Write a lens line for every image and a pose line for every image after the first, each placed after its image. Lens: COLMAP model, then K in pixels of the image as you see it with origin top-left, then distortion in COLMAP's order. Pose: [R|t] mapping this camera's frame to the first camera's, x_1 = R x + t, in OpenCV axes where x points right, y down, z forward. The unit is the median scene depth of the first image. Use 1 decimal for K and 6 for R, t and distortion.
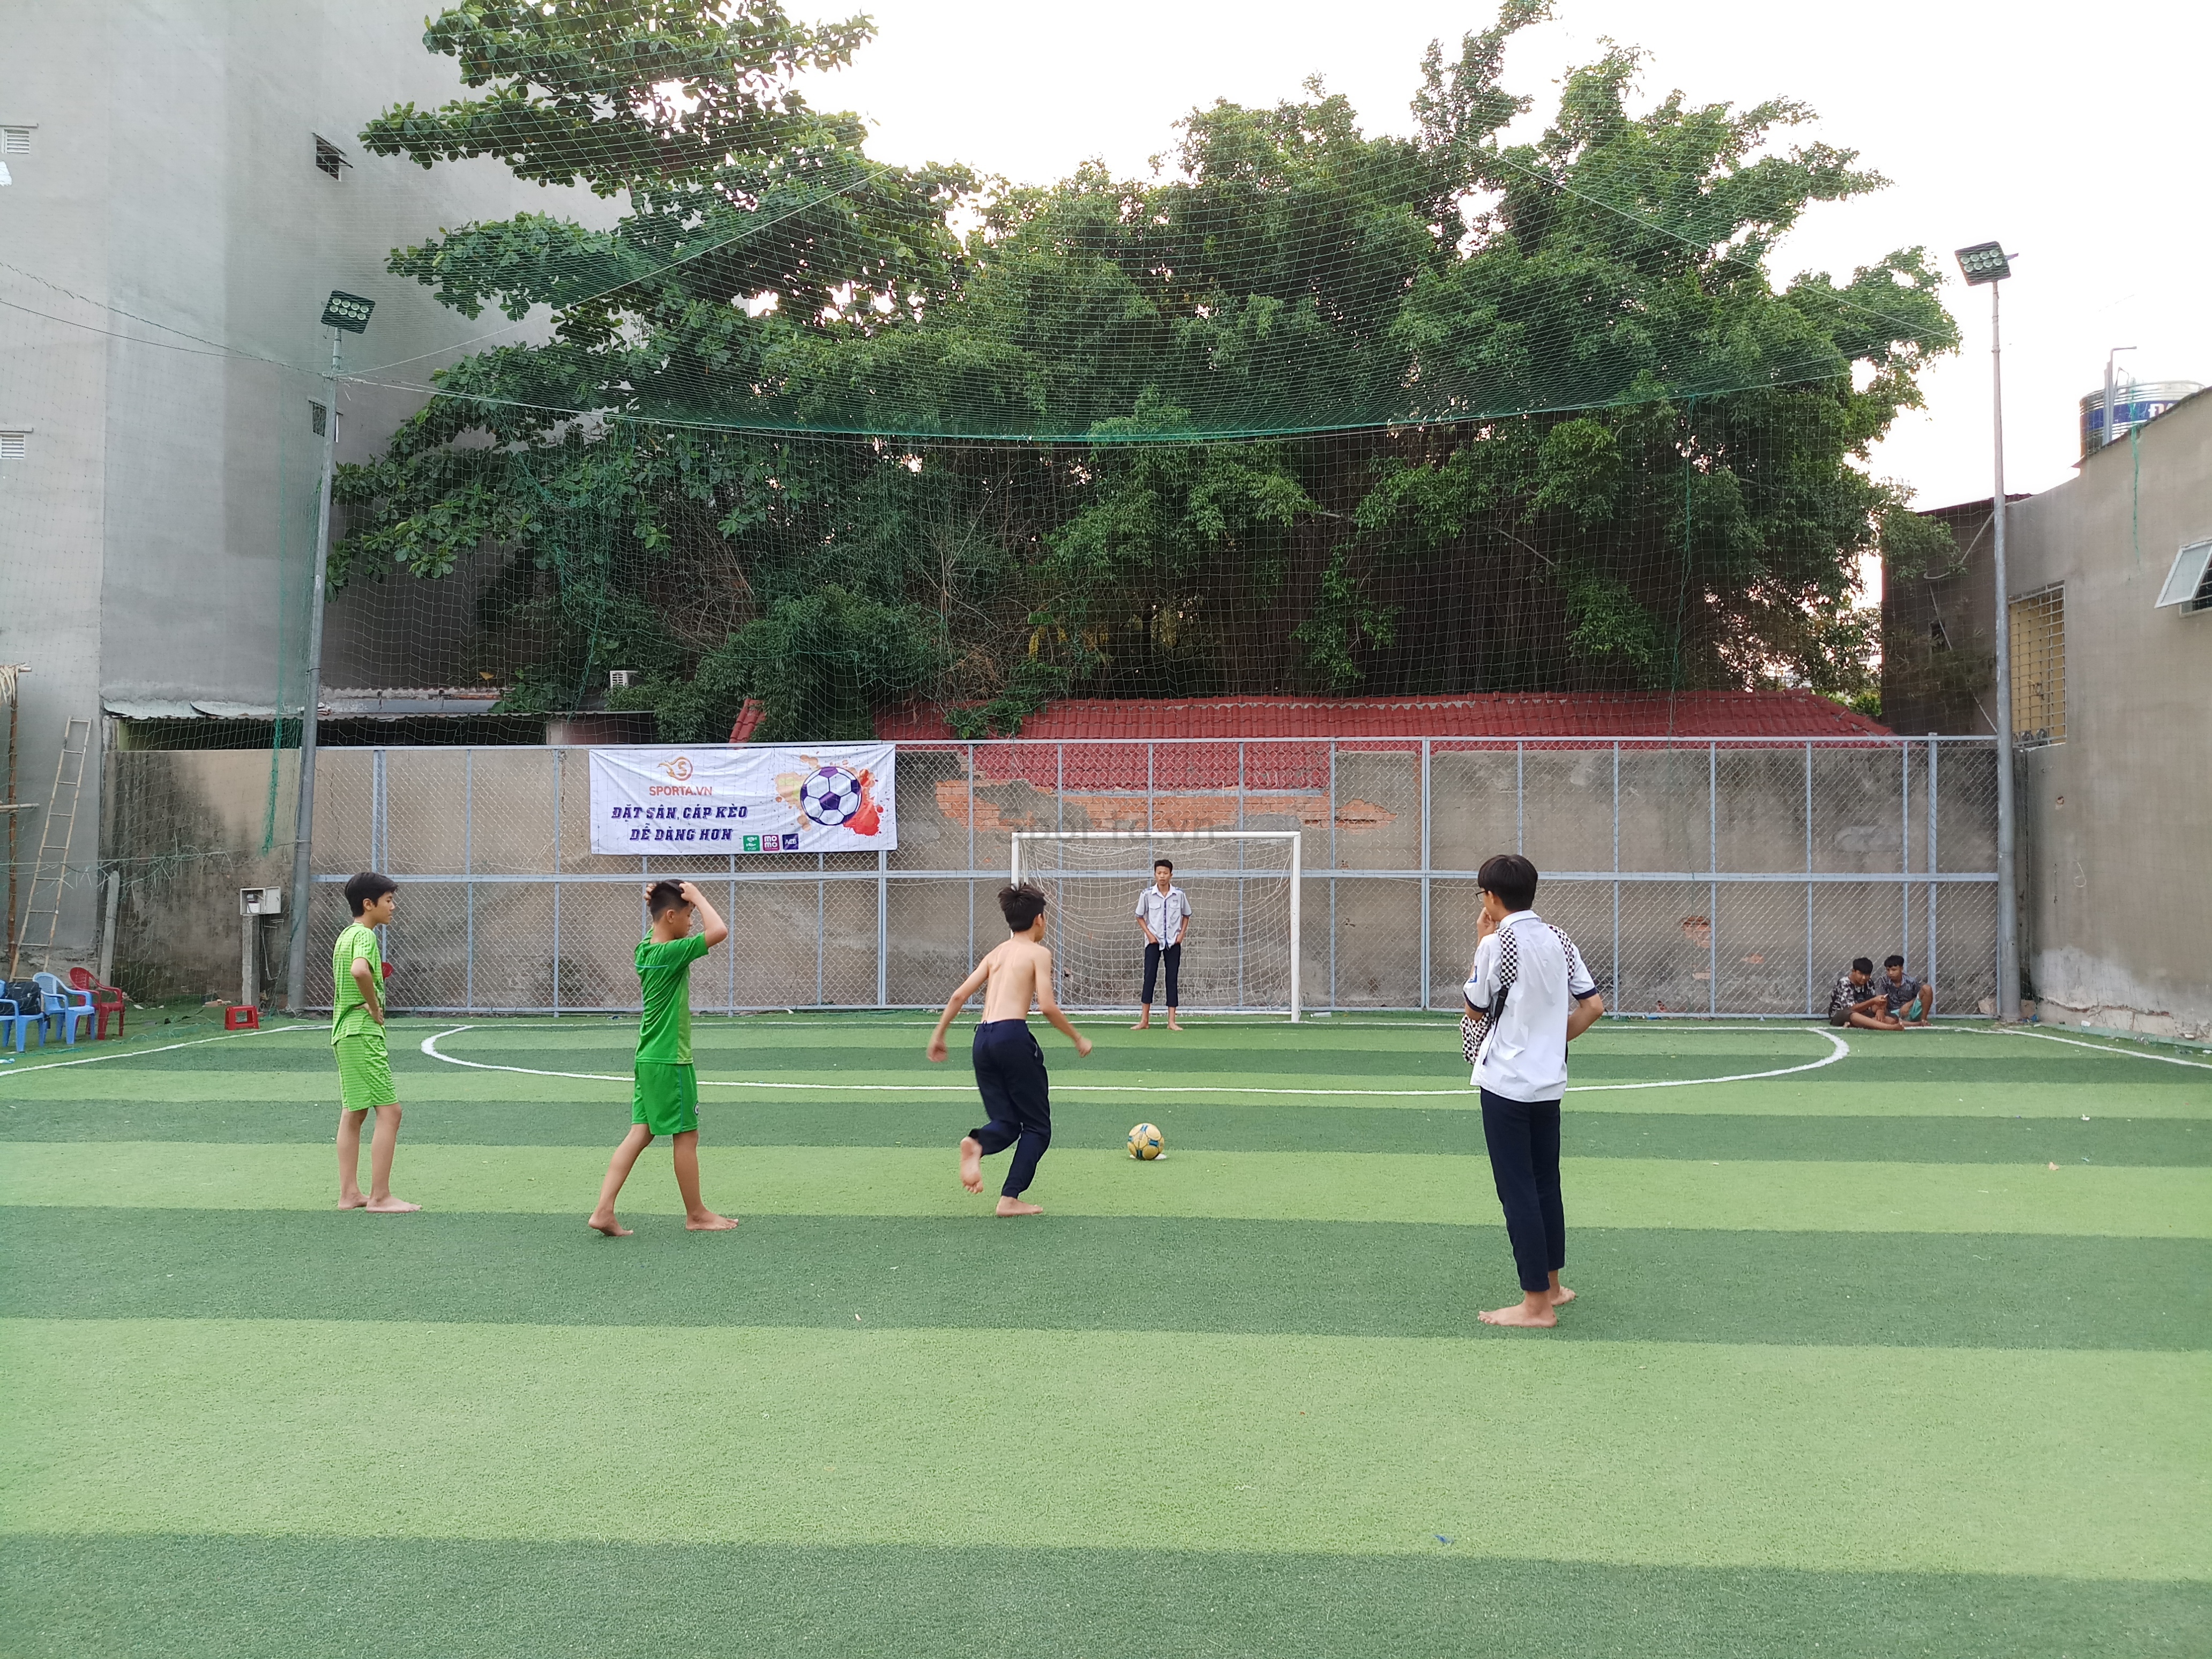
lens RADIAL K [[1747.0, 0, 1106.0], [0, 1747.0, 829.5], [0, 0, 1]] dist [0.027817, -0.133853]
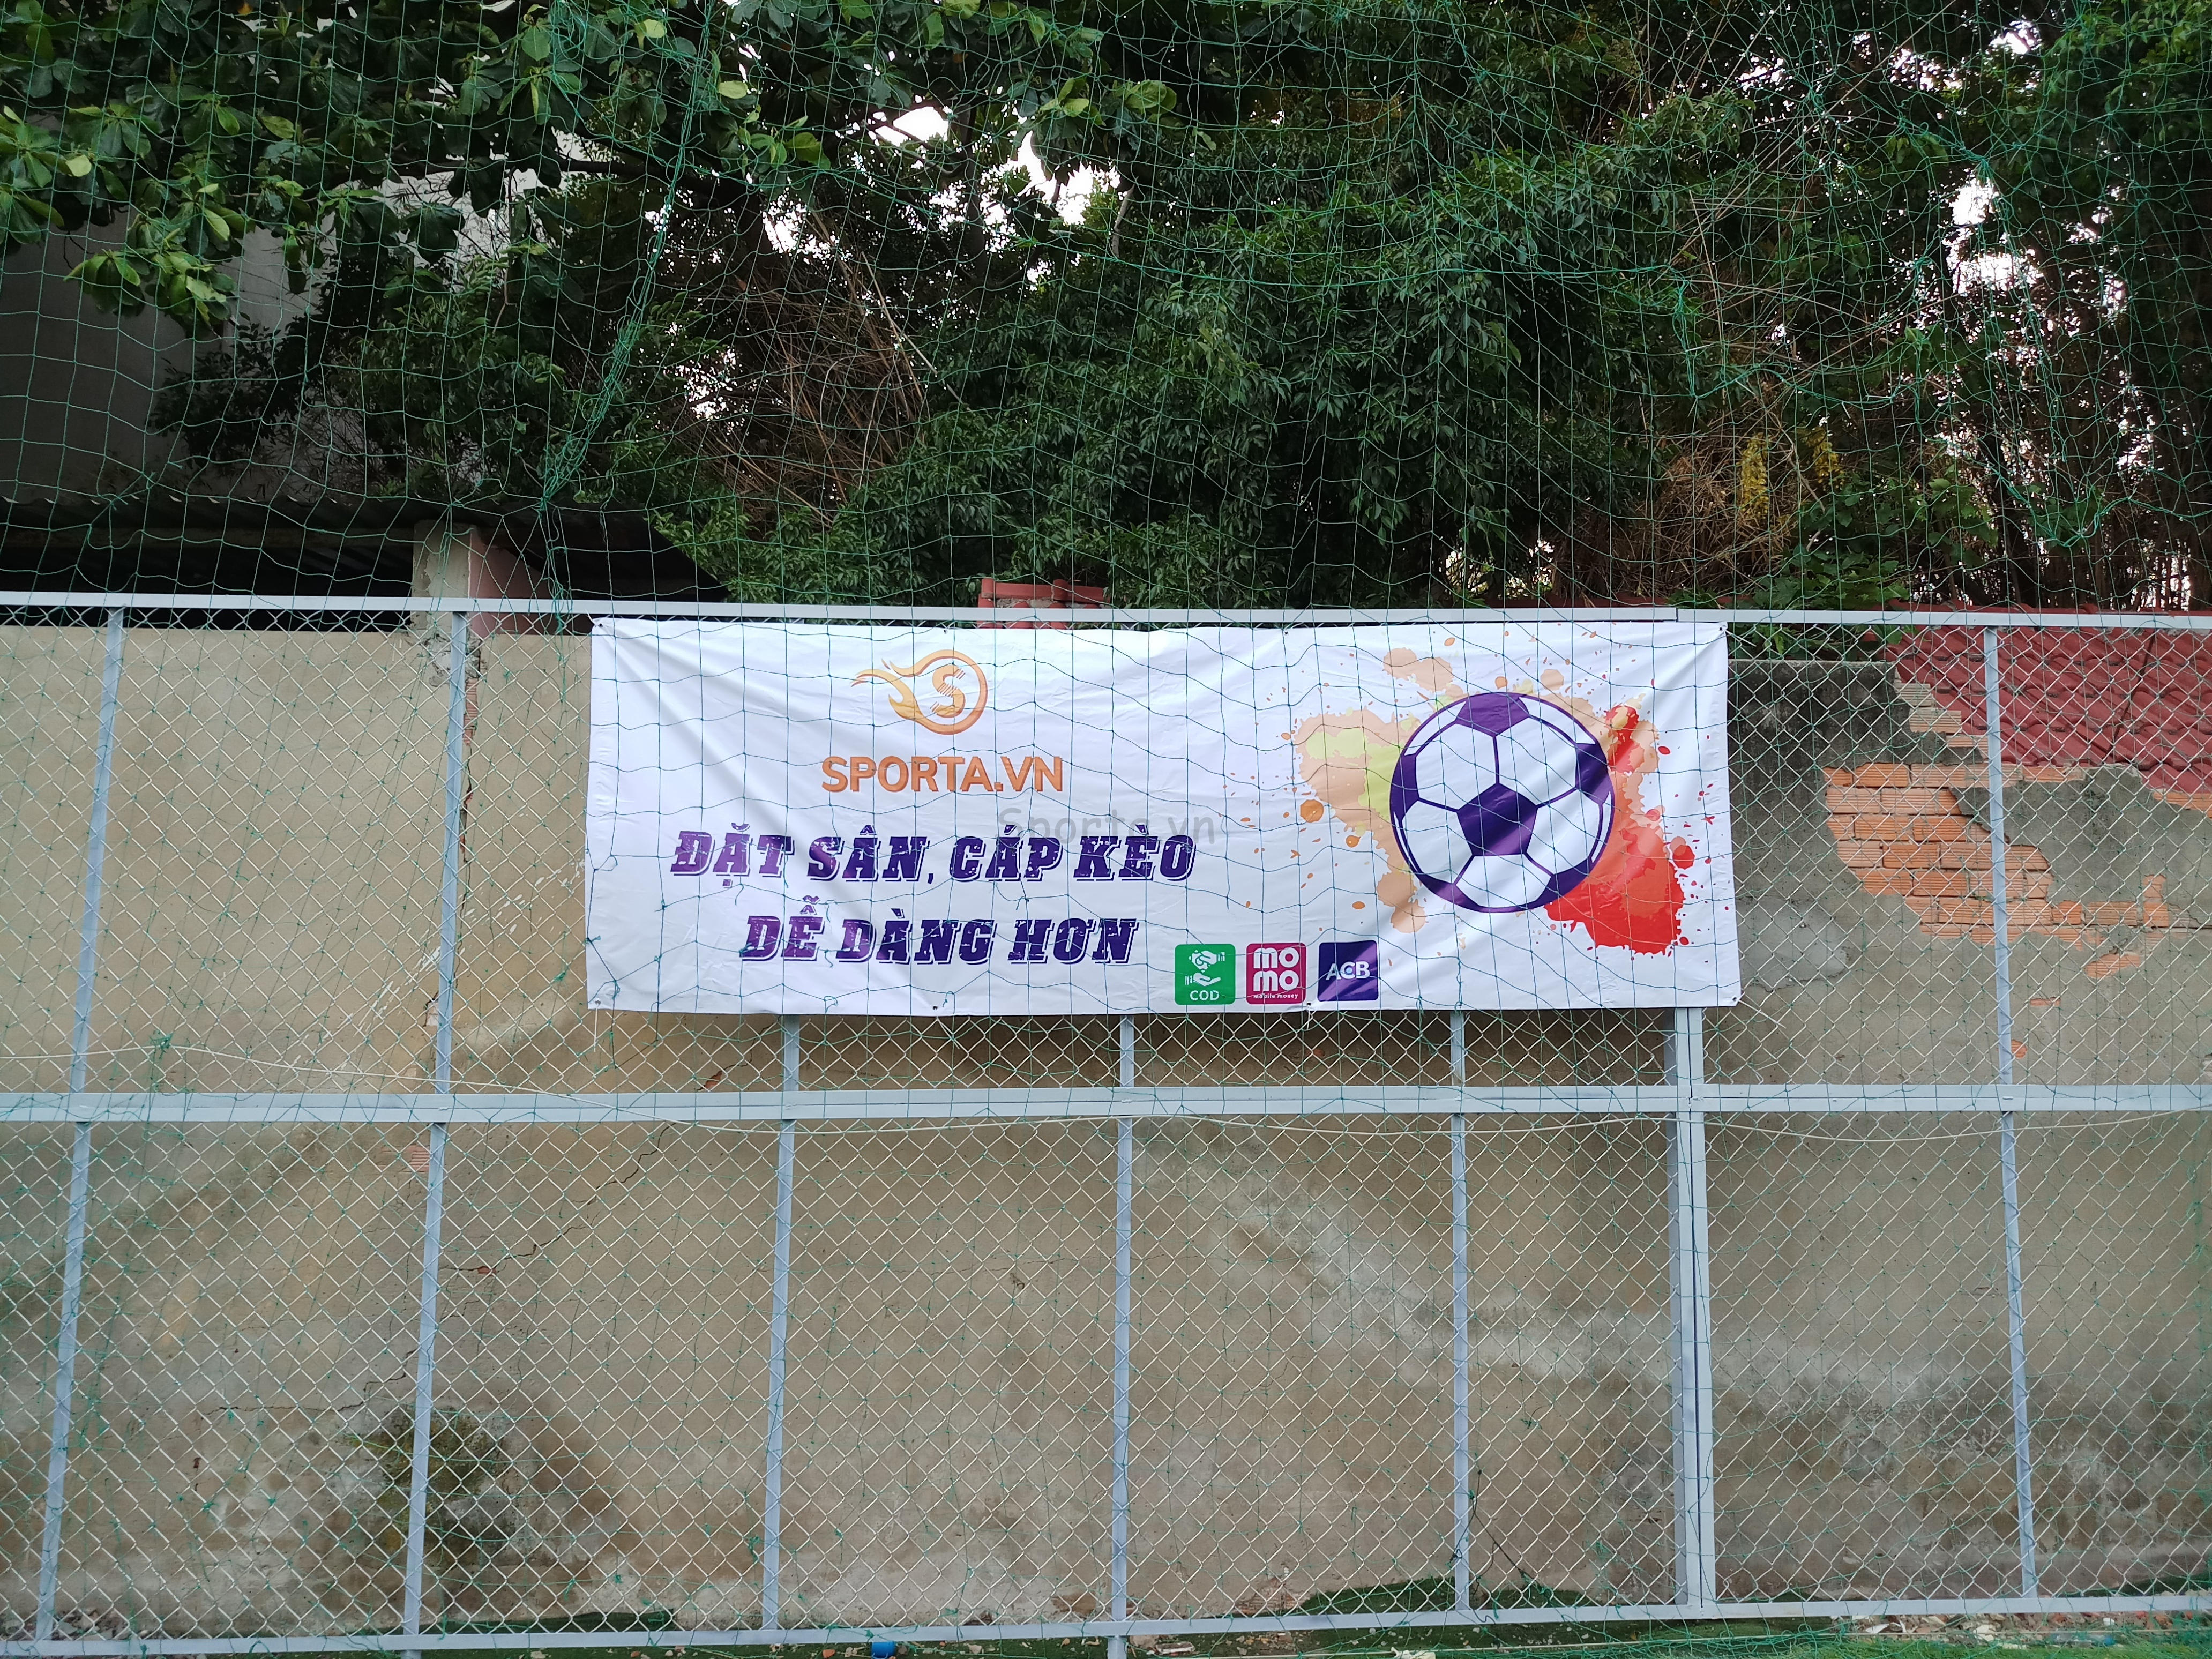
lens RADIAL K [[1936.1, 0, 1106.0], [0, 1936.1, 829.5], [0, 0, 1]] dist [0.099475, -0.202798]
pose [[0.995267, 0.017252, 0.095635, -0.246505], [-0.005946, 0.993083, -0.117265, 0.020494], [-0.096997, 0.116142, 0.988485, 0.707520]]
